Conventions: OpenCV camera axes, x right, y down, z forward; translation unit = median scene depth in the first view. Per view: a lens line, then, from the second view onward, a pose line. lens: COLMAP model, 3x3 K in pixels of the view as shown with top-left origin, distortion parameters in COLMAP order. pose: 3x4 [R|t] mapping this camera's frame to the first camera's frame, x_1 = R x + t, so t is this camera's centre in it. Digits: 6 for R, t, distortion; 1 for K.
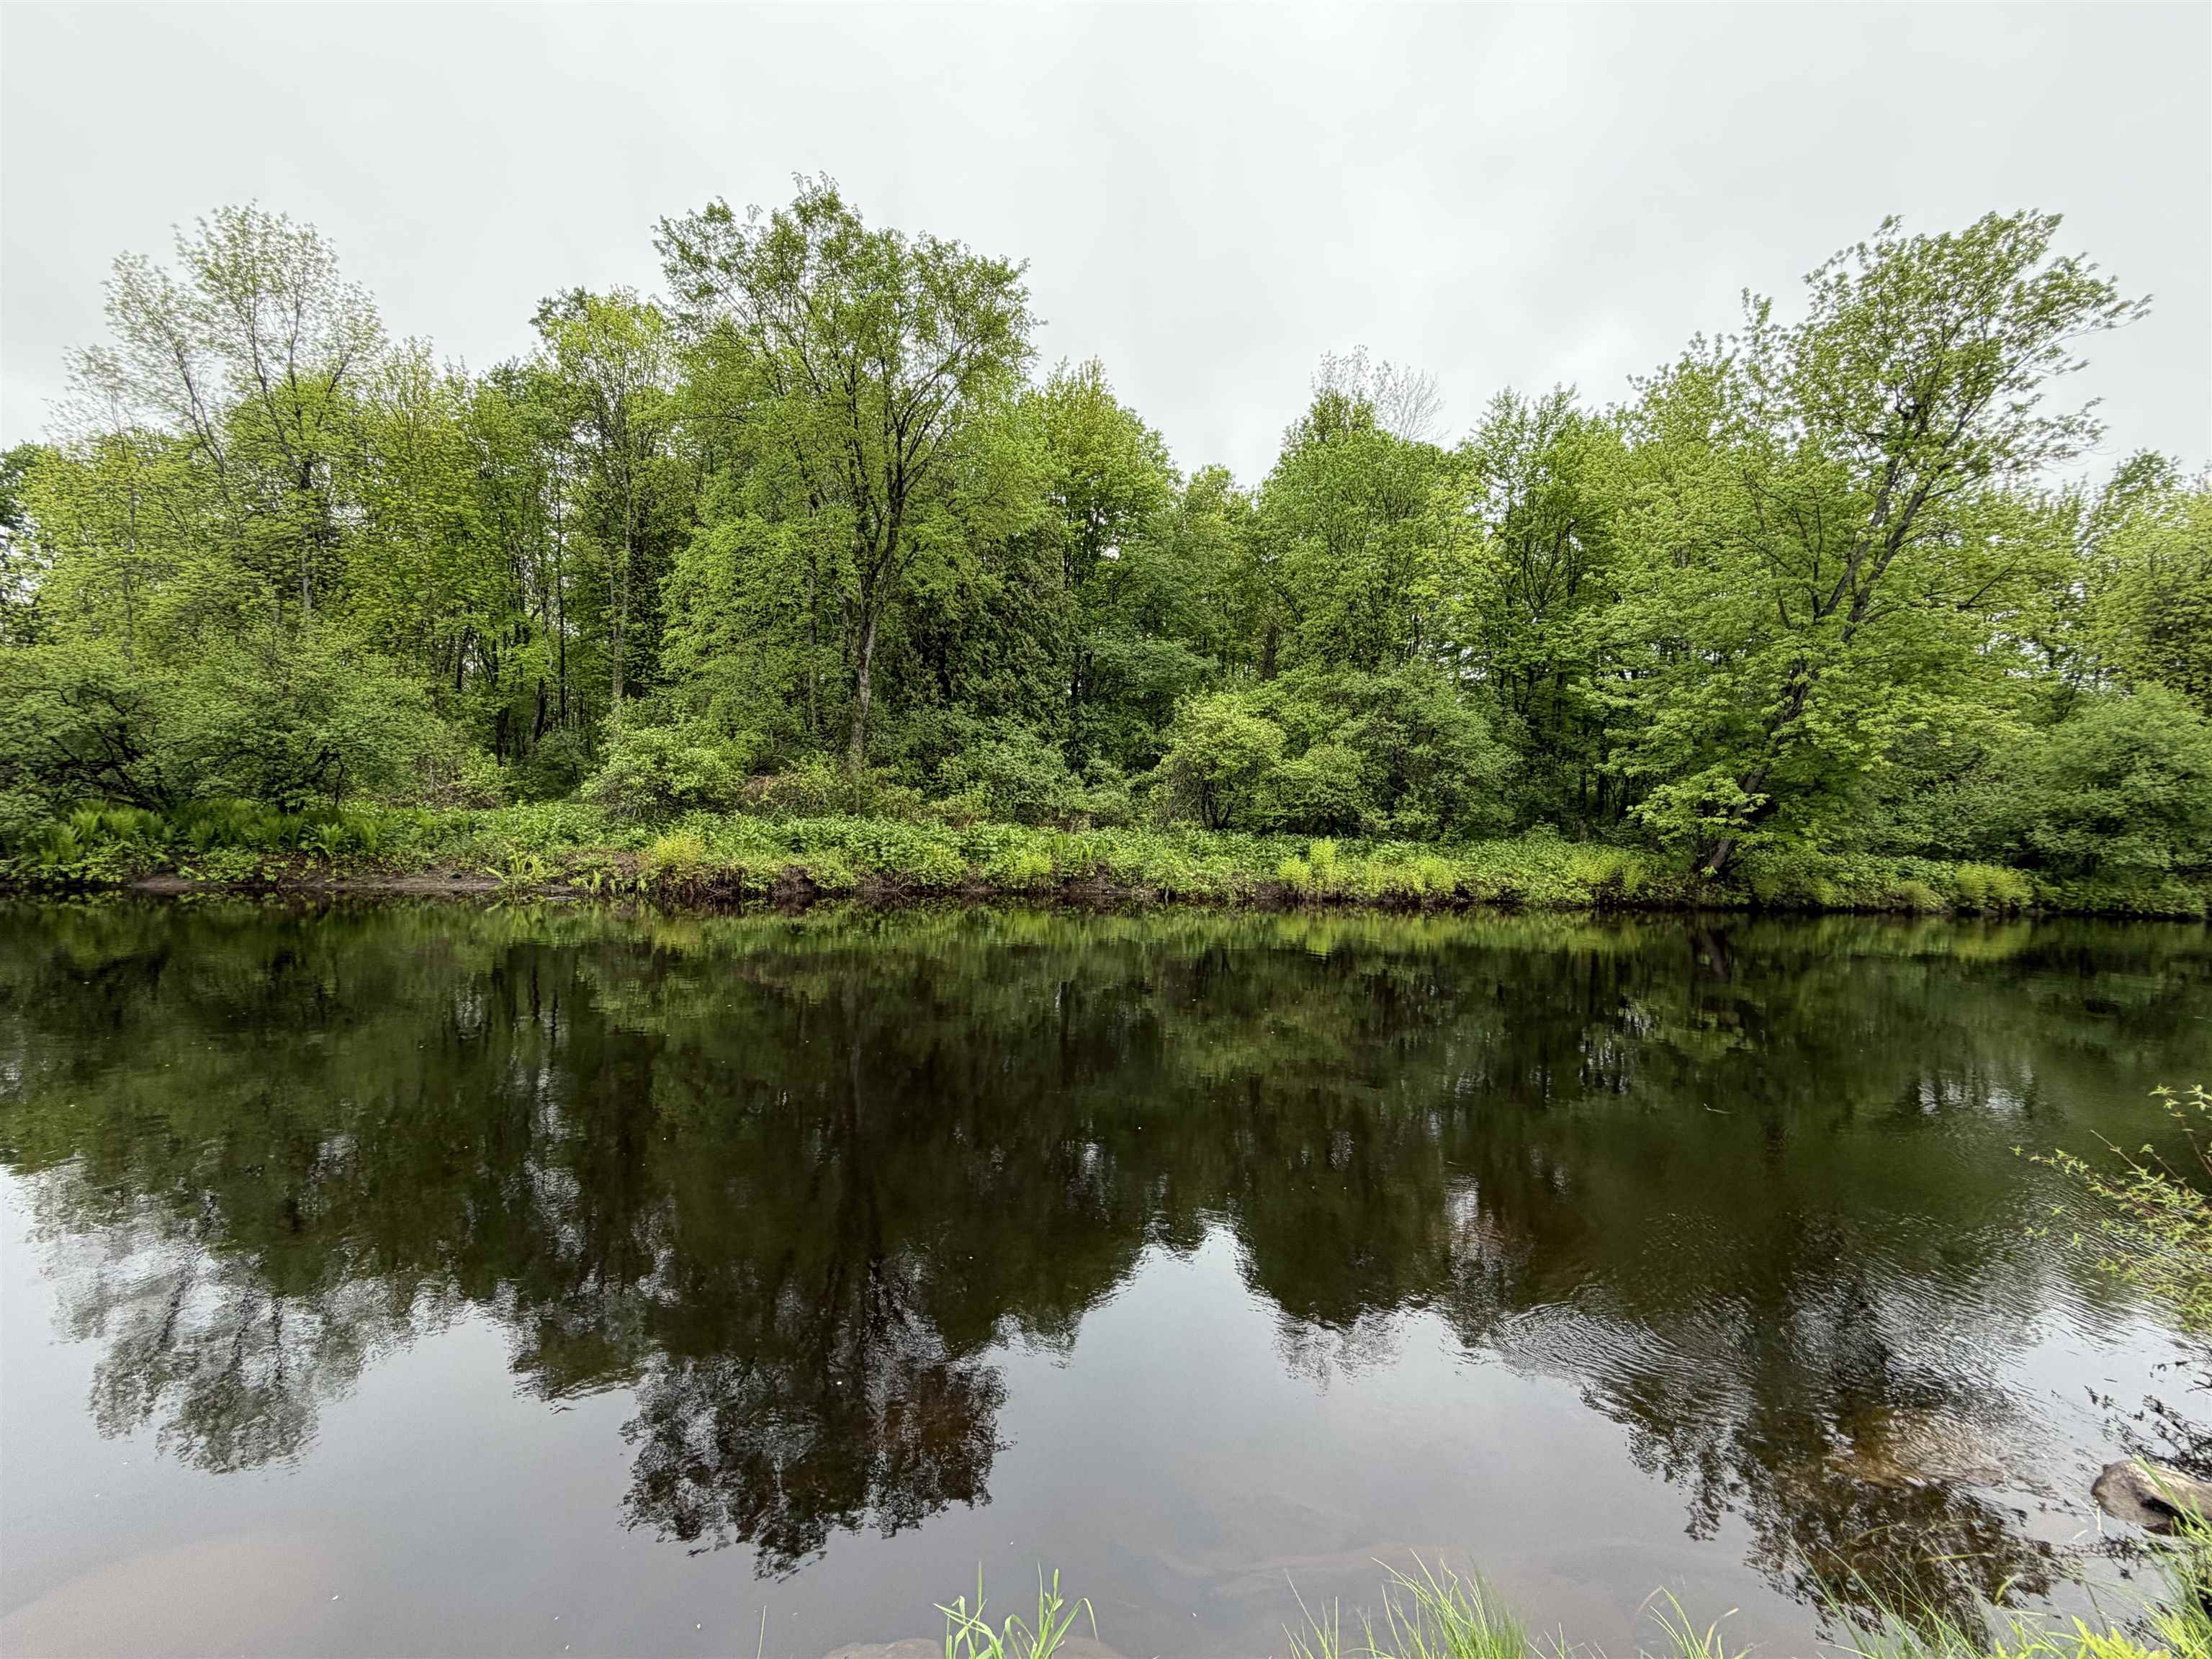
lens RADIAL K [[975.8, 0, 1108.5], [0, 975.8, 830.8], [0, 0, 1]] dist [0.002789, -0.000554]
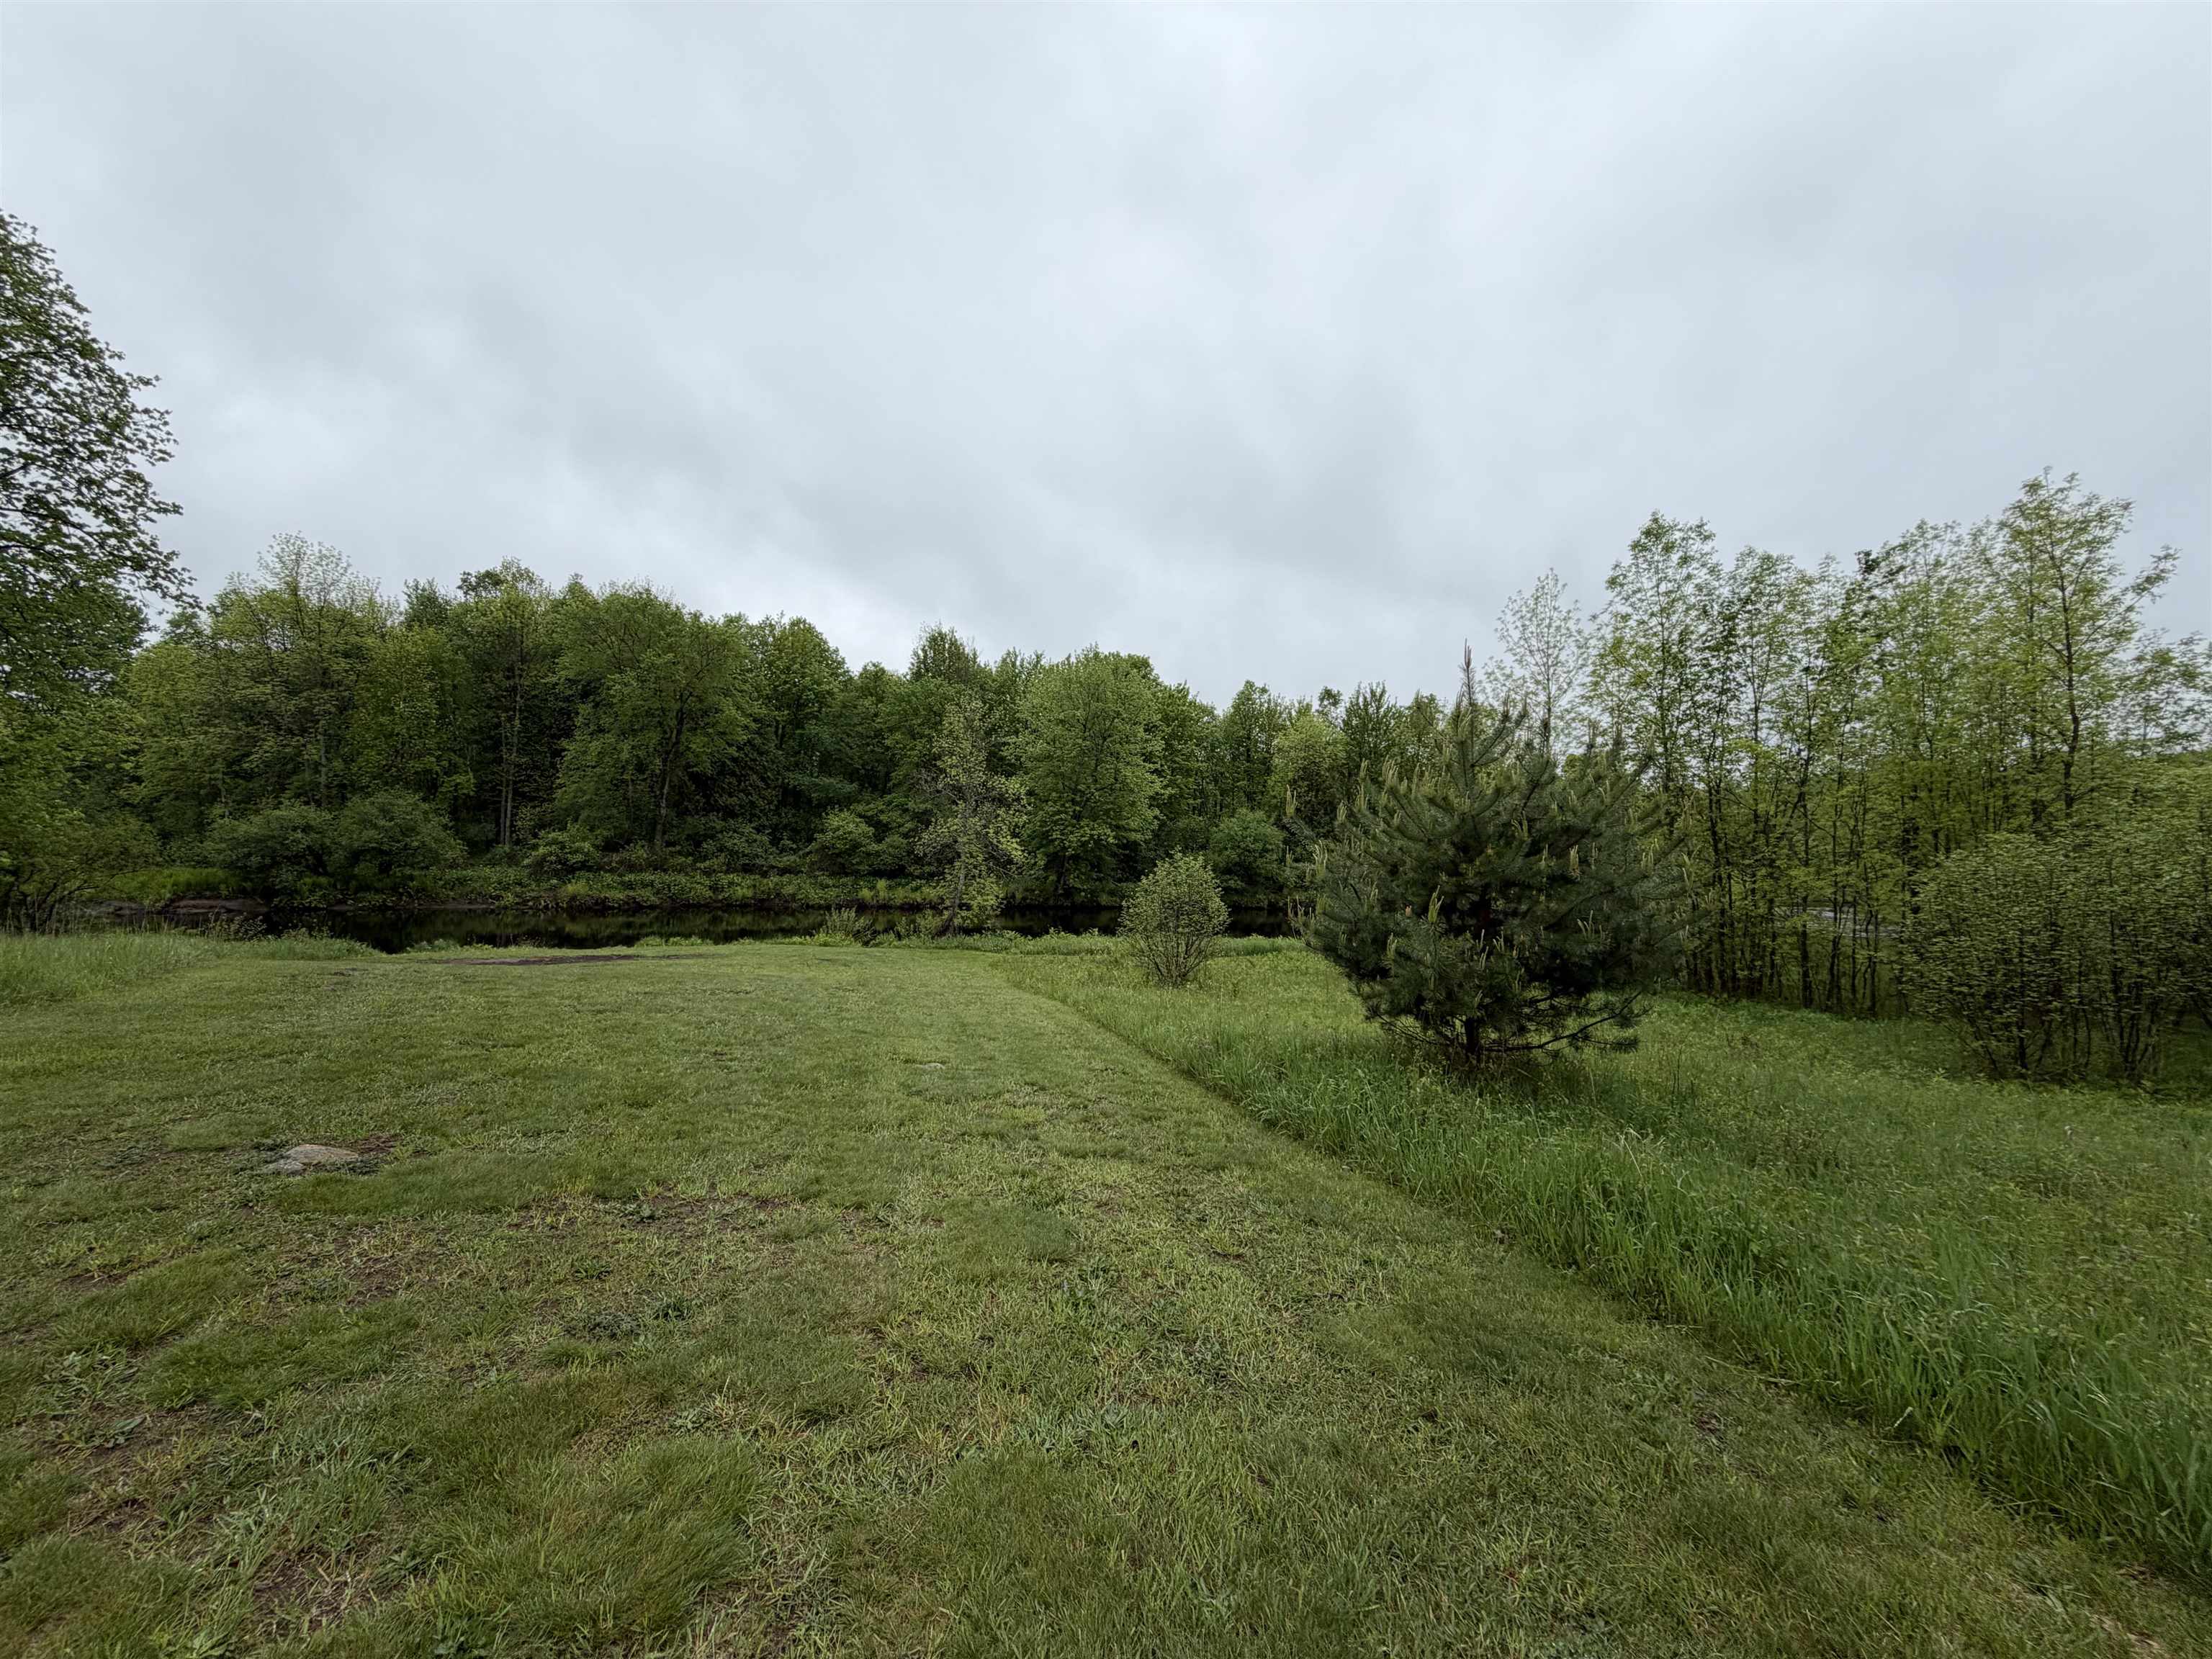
lens RADIAL K [[880.6, 0, 1100.6], [0, 880.6, 832.1], [0, 0, 1]] dist [-0.000541, 0.000146]
pose [[0.976524, 0.001770, 0.215404, 0.270495], [0.002052, 0.999845, -0.017514, -0.065025], [-0.215401, 0.017545, 0.976368, -1.090162]]
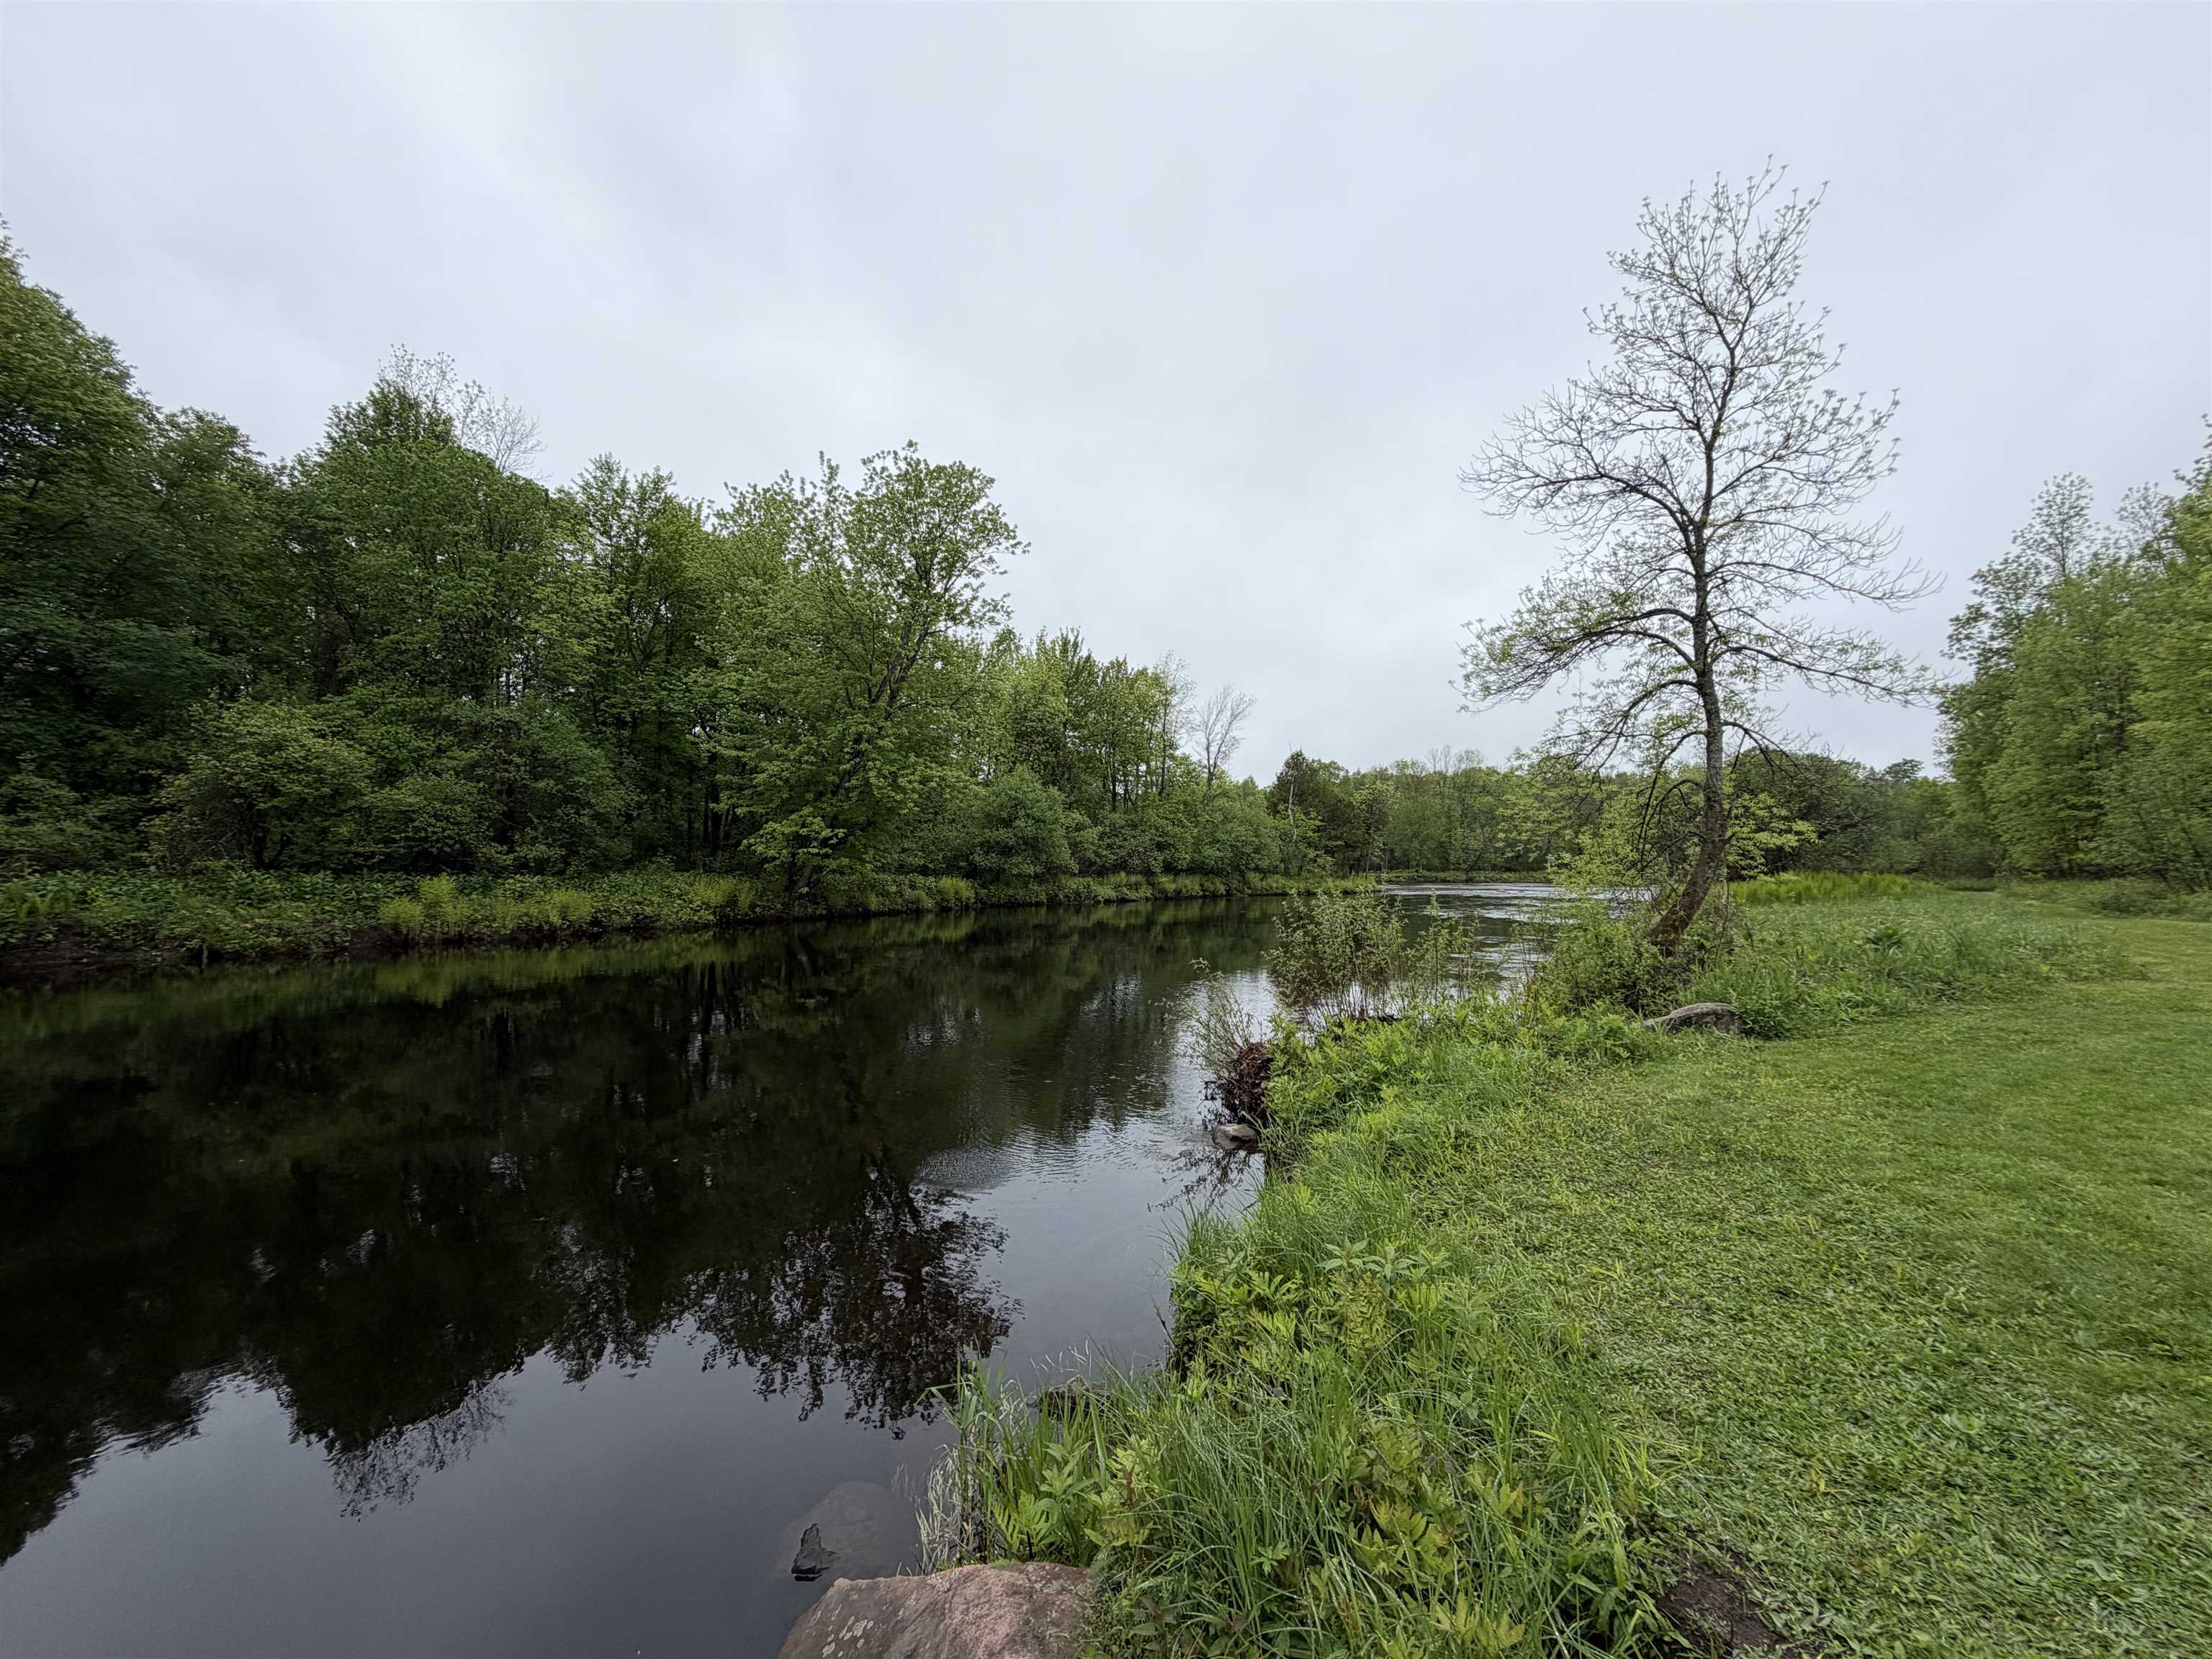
lens RADIAL K [[880.6, 0, 1100.6], [0, 880.6, 832.1], [0, 0, 1]] dist [-0.000541, 0.000146]
pose [[0.587043, 0.003911, 0.809546, -0.082785], [0.026517, 0.999359, -0.024057, 0.003315], [-0.809121, 0.035590, 0.586563, 0.005211]]
